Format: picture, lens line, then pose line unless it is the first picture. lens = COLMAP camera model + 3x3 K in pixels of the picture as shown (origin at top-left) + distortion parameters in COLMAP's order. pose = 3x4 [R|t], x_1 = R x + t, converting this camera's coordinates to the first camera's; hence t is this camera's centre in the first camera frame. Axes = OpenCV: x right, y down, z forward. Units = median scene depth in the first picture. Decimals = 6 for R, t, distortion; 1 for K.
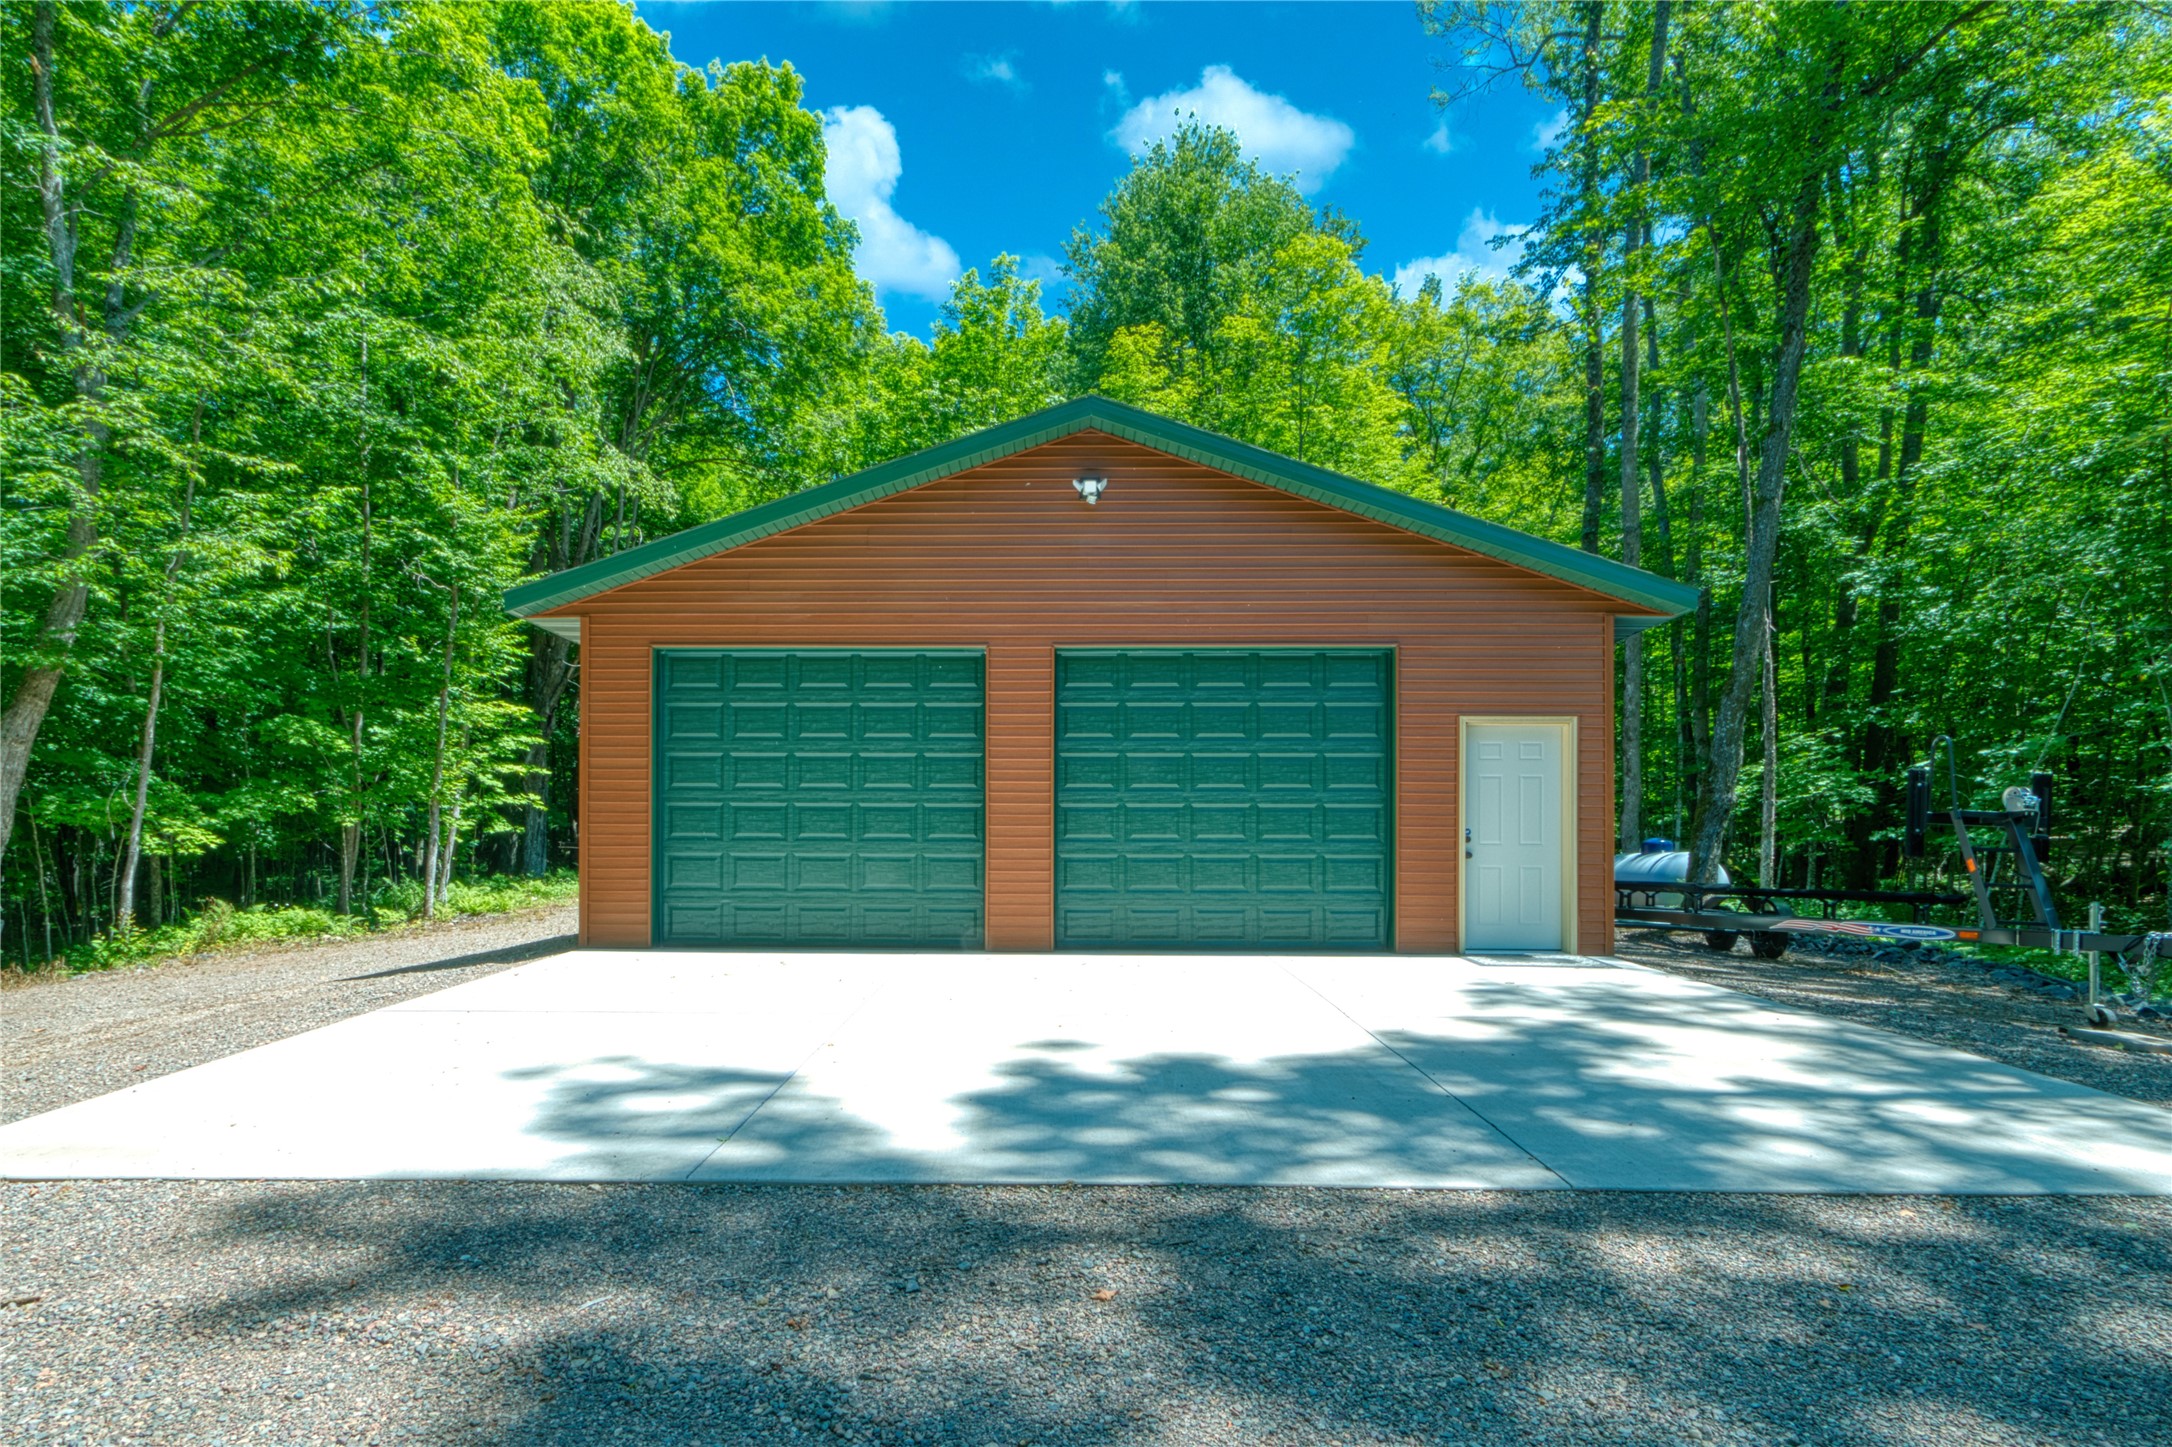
lens RADIAL K [[1161.4, 0, 1087.9], [0, 1161.4, 827.4], [0, 0, 1]] dist [0.022782, -0.000276]
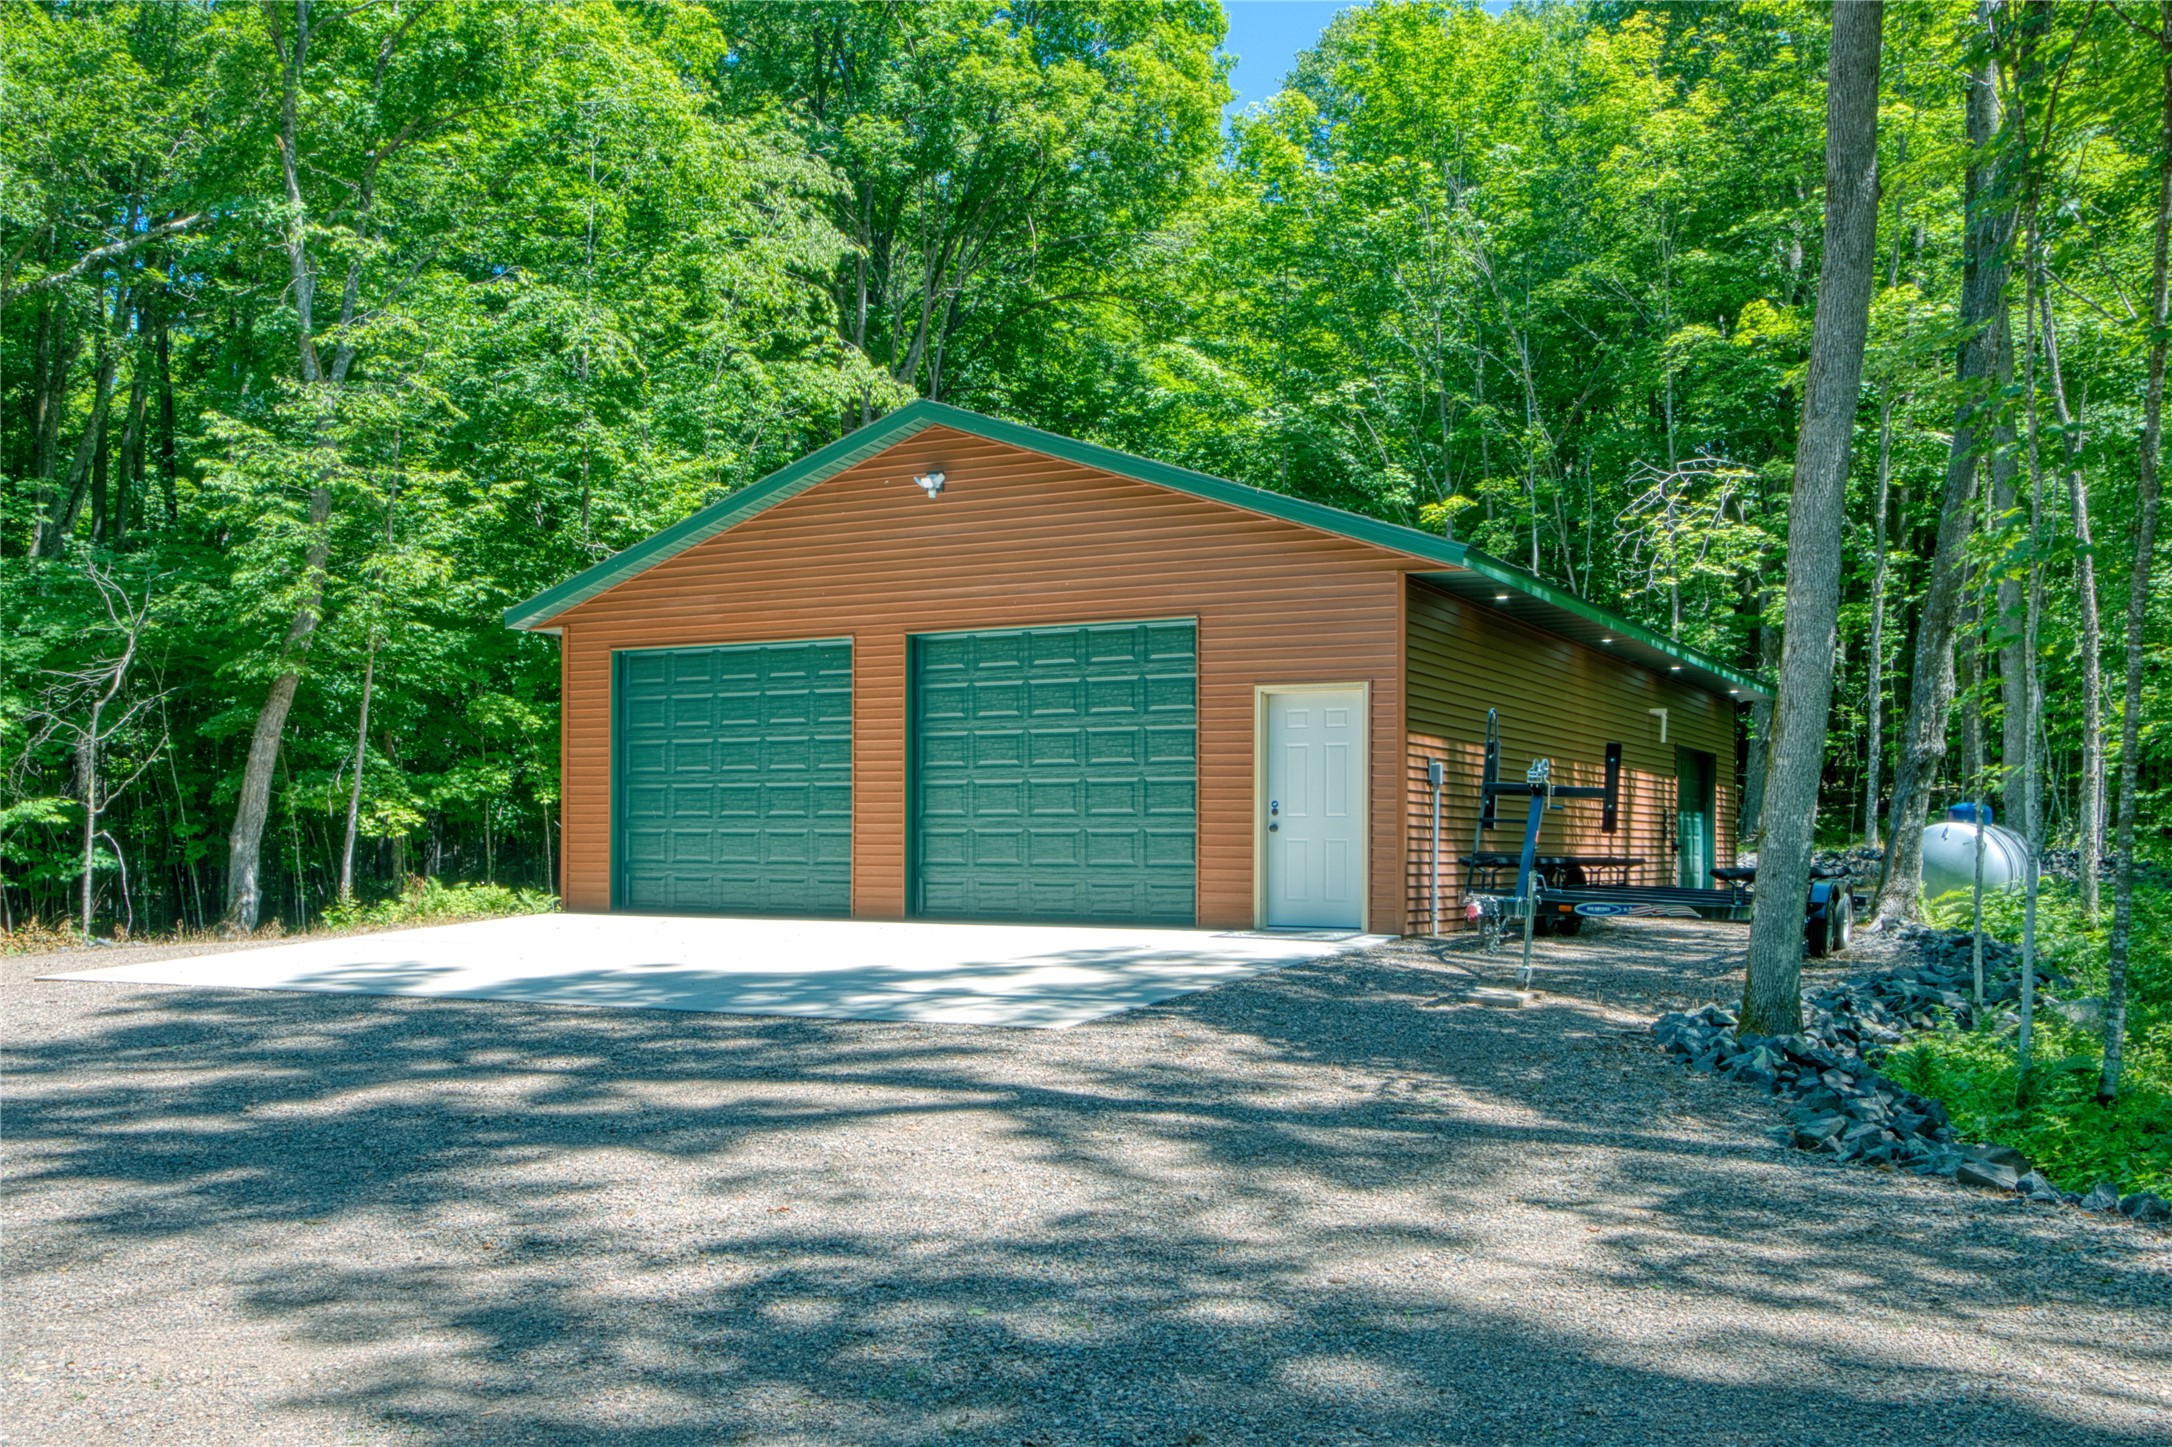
lens RADIAL K [[2121.5, 0, 1036.9], [0, 2121.5, 728.6], [0, 0, 1]] dist [0.037939, 0.008732]
pose [[0.882566, -0.027361, -0.469392, 0.770892], [0.015366, 0.999451, -0.029367, -0.007677], [0.469938, 0.018706, 0.882501, -0.512466]]
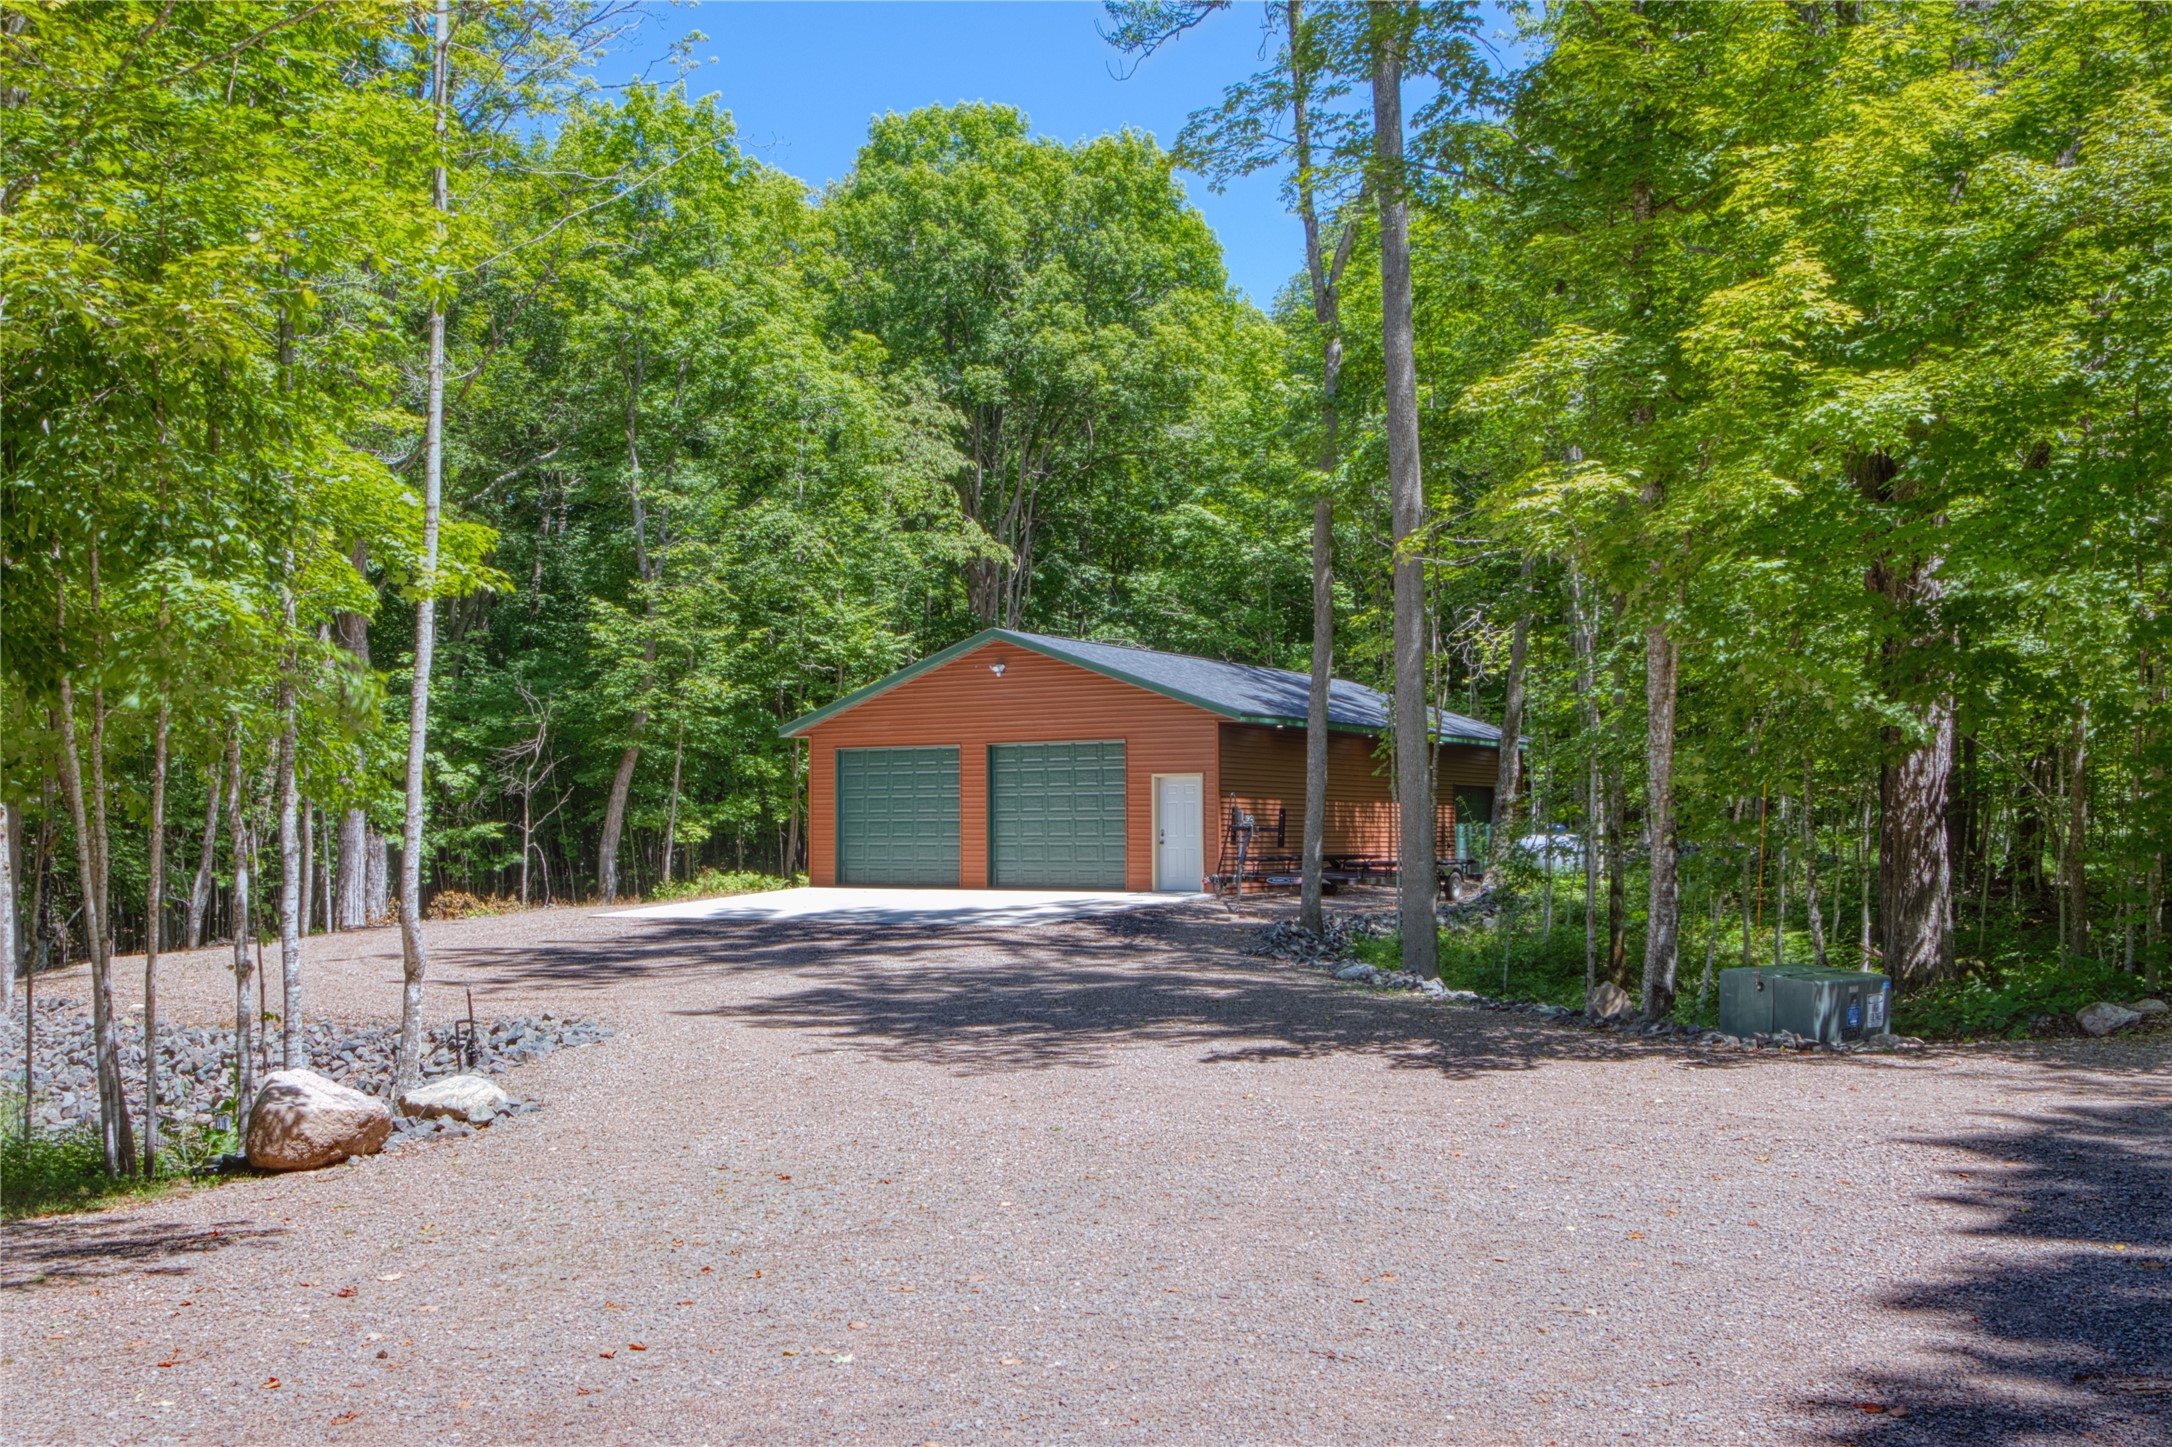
lens RADIAL K [[1904.3, 0, 1086.0], [0, 1904.3, 723.5], [0, 0, 1]] dist [0.001314, -0.000239]
pose [[0.864380, -0.038183, -0.501387, 1.385885], [0.025051, 0.999145, -0.032902, -0.053738], [0.502214, 0.015879, 0.864598, -1.384505]]
